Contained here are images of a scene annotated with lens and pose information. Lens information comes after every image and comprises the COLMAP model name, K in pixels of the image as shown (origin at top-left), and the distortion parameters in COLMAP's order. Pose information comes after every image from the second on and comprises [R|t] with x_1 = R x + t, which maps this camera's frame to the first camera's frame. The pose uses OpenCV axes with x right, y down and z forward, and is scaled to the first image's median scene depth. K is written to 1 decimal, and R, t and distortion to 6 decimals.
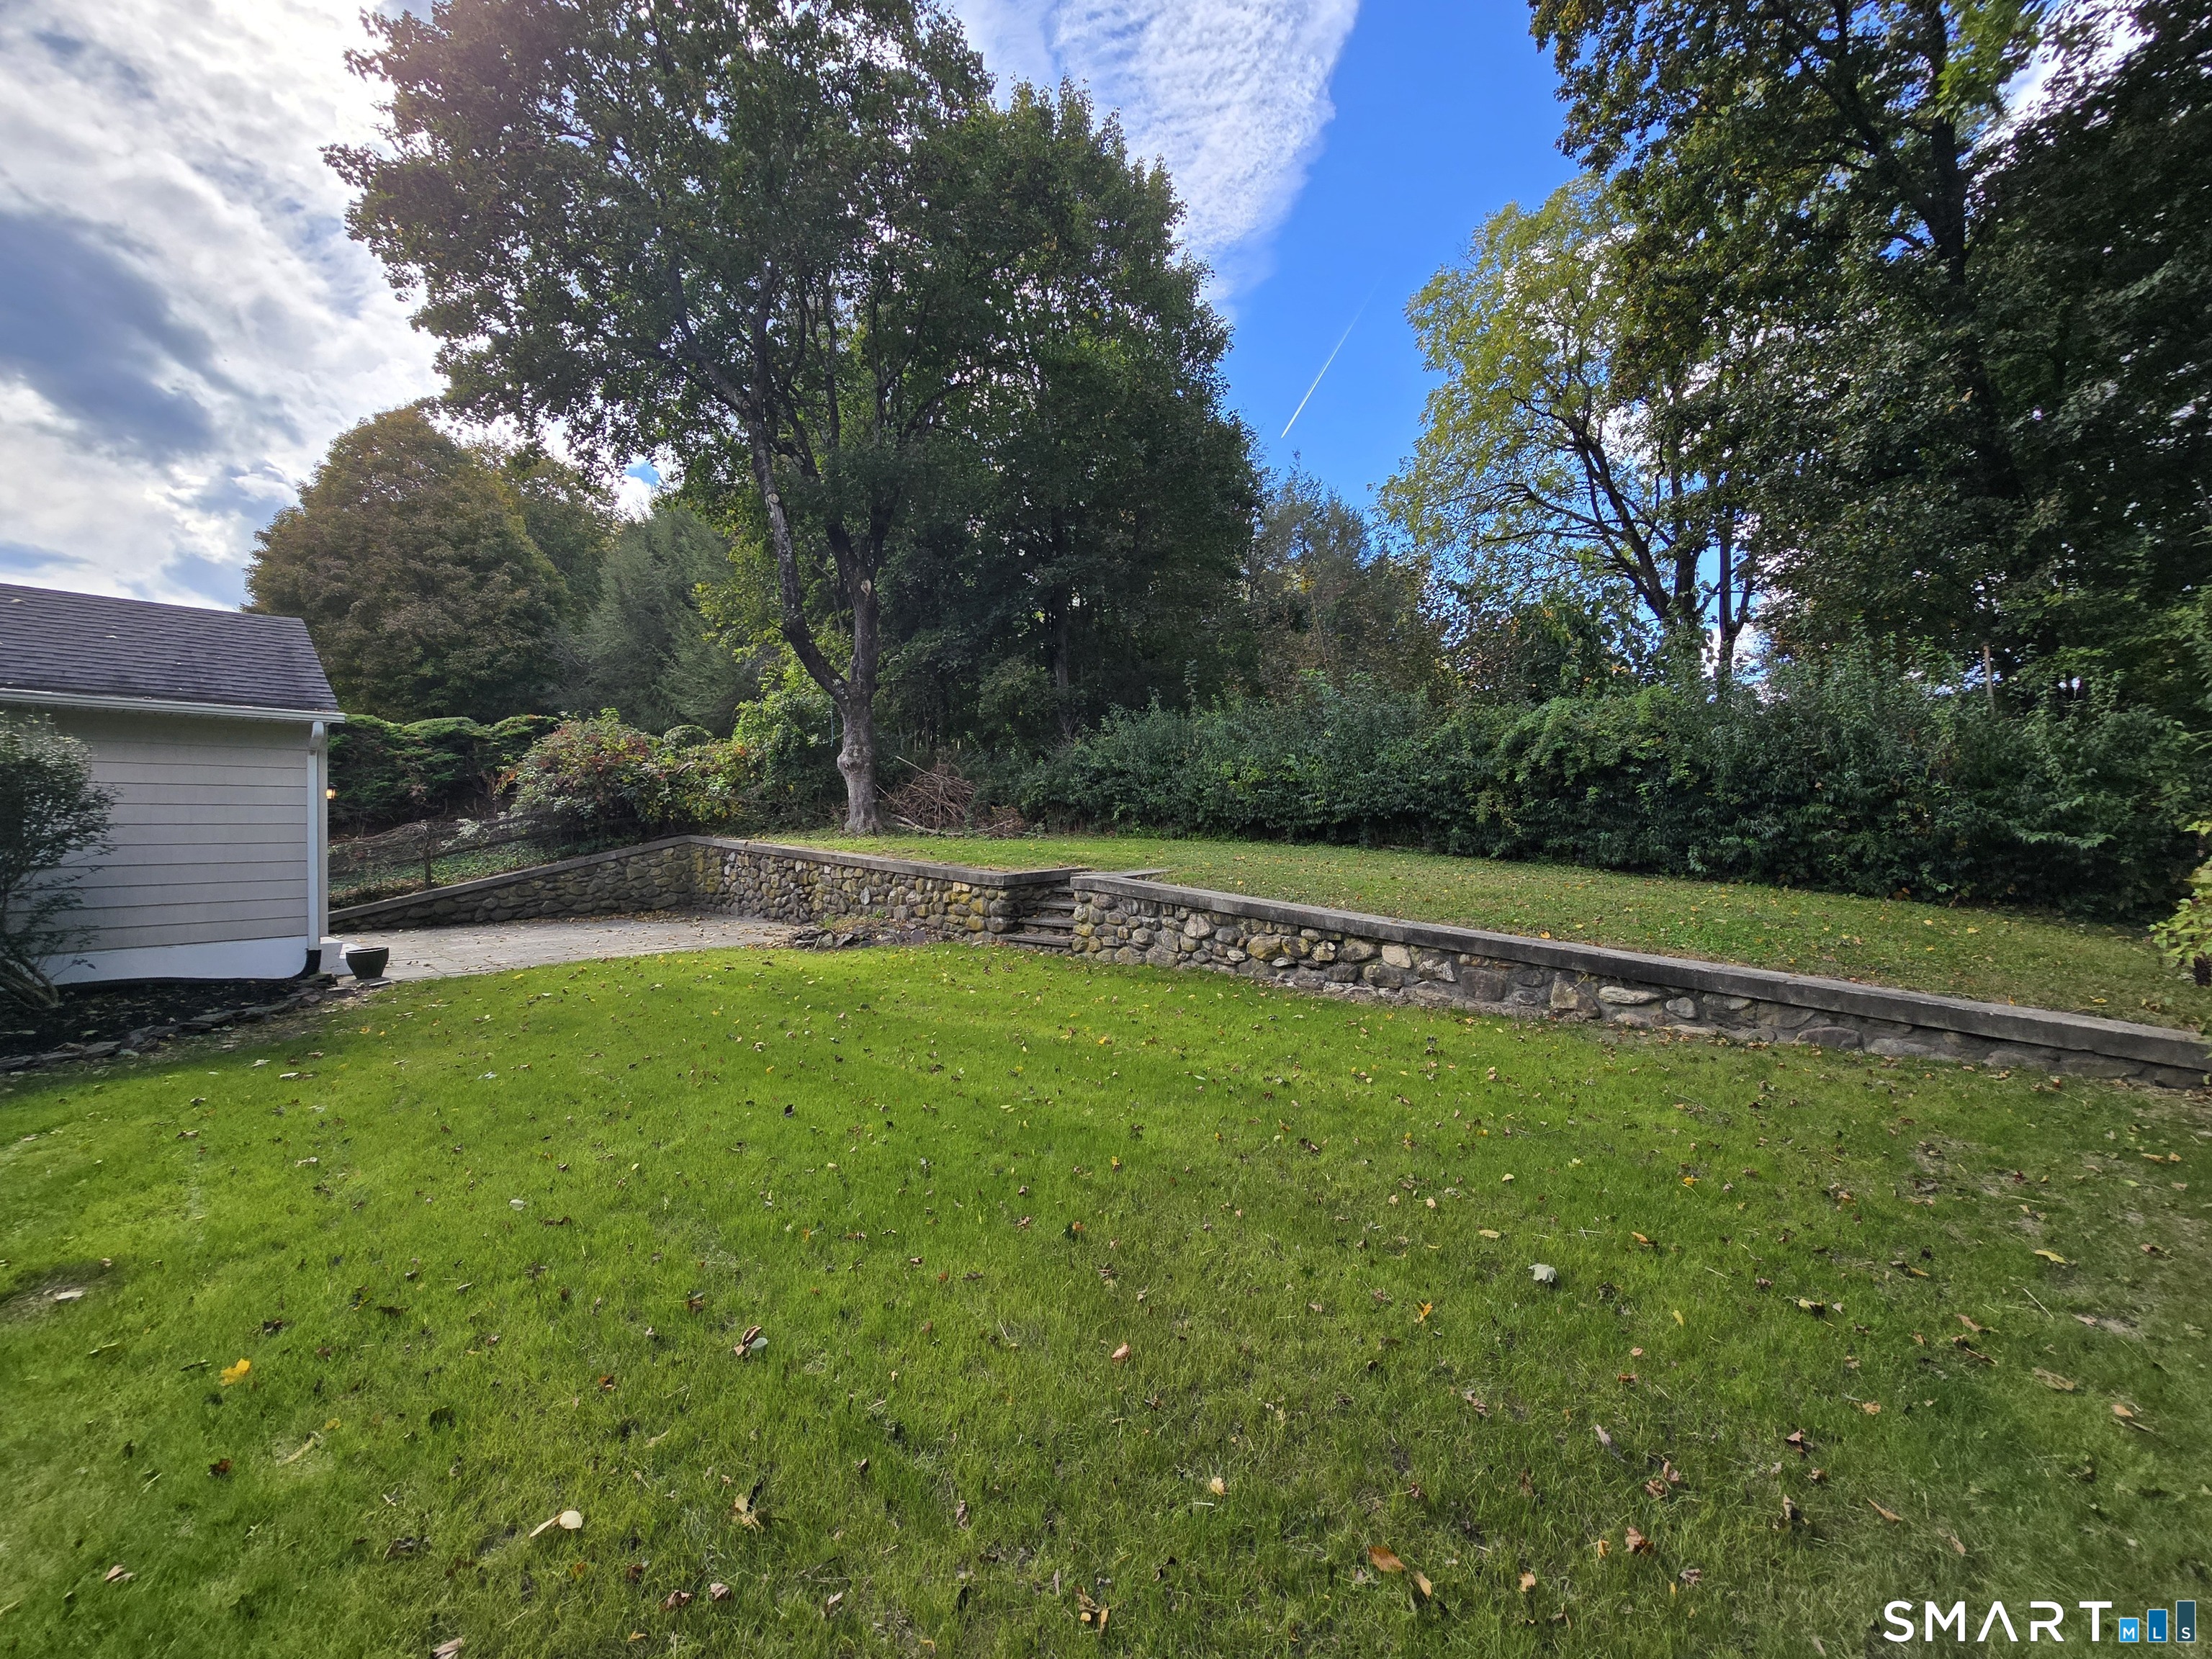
lens RADIAL K [[906.7, 0, 1097.9], [0, 906.7, 825.0], [0, 0, 1]] dist [0.001084, -0.001192]
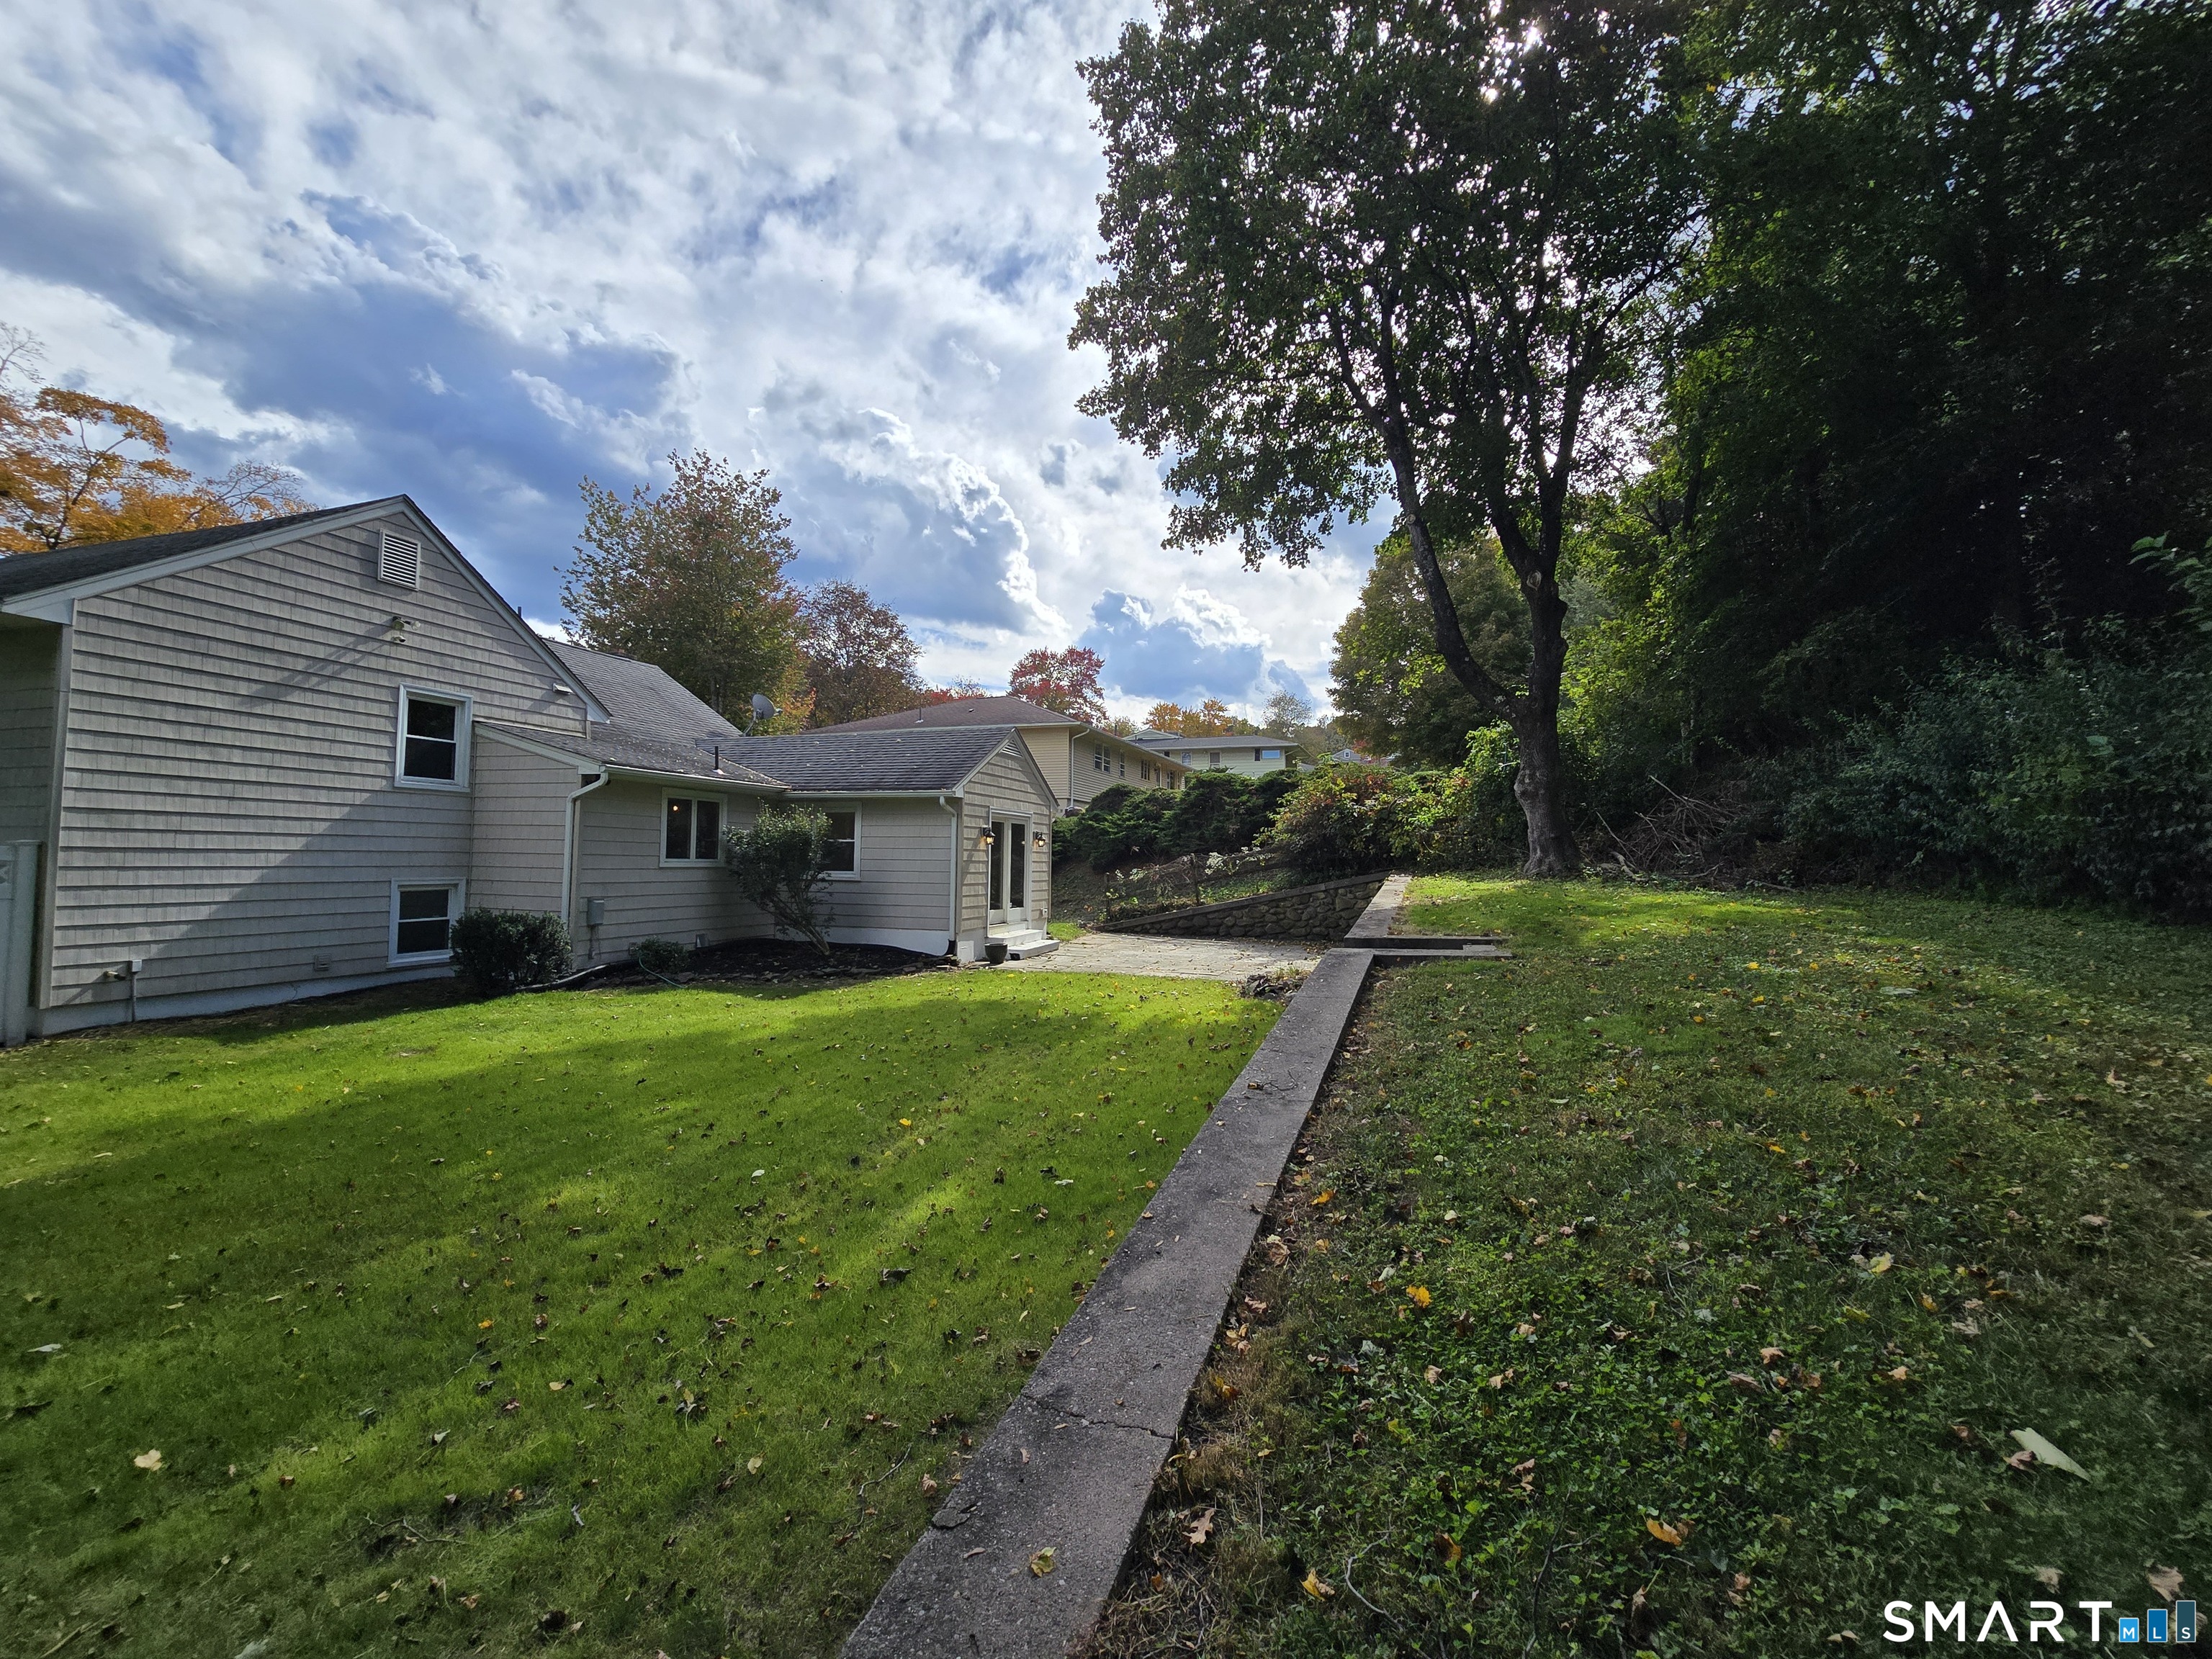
lens RADIAL K [[906.7, 0, 1118.6], [0, 906.7, 845.2], [0, 0, 1]] dist [0.001084, -0.001192]
pose [[0.405893, 0.005280, -0.913906, 0.567789], [-0.010528, 0.999944, 0.001101, -0.024634], [0.913860, 0.009175, 0.405925, 0.540076]]
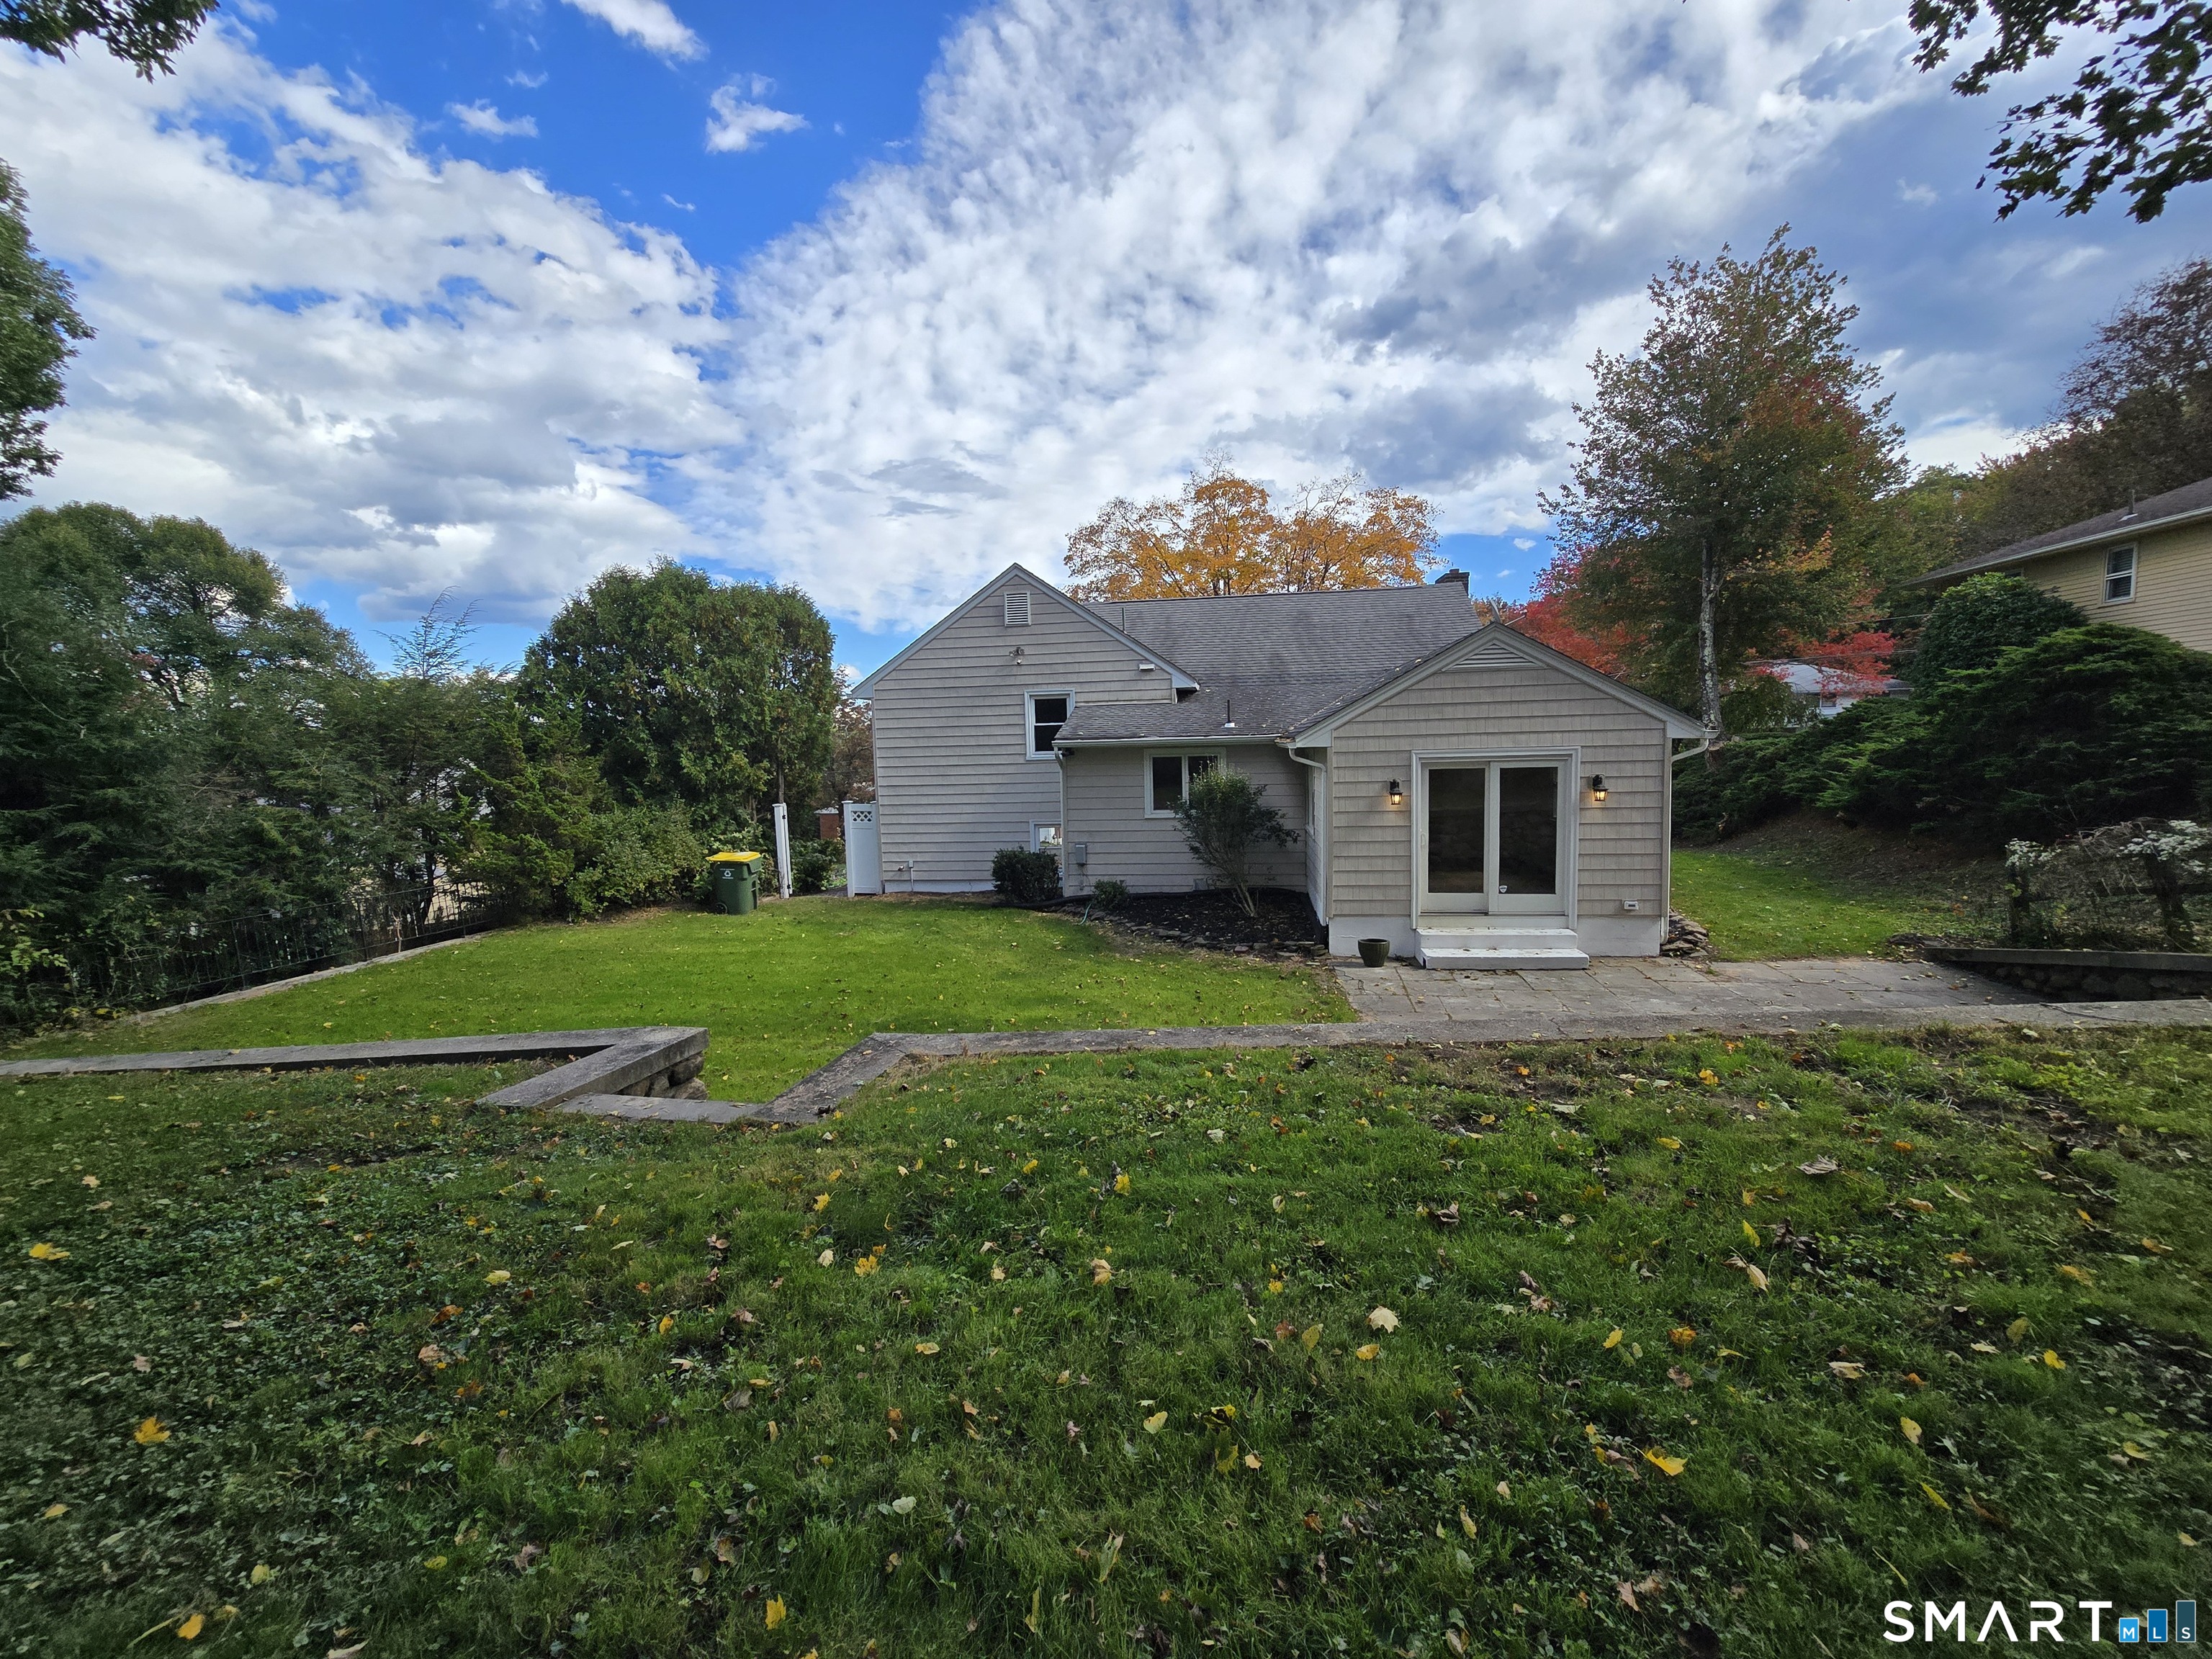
lens RADIAL K [[906.7, 0, 1104.1], [0, 906.7, 806.1], [0, 0, 1]] dist [0.001084, -0.001192]
pose [[-0.817600, 0.079589, -0.570259, 0.079861], [0.047811, 0.996365, 0.070510, -0.105706], [0.573798, 0.030384, -0.818433, 1.560701]]
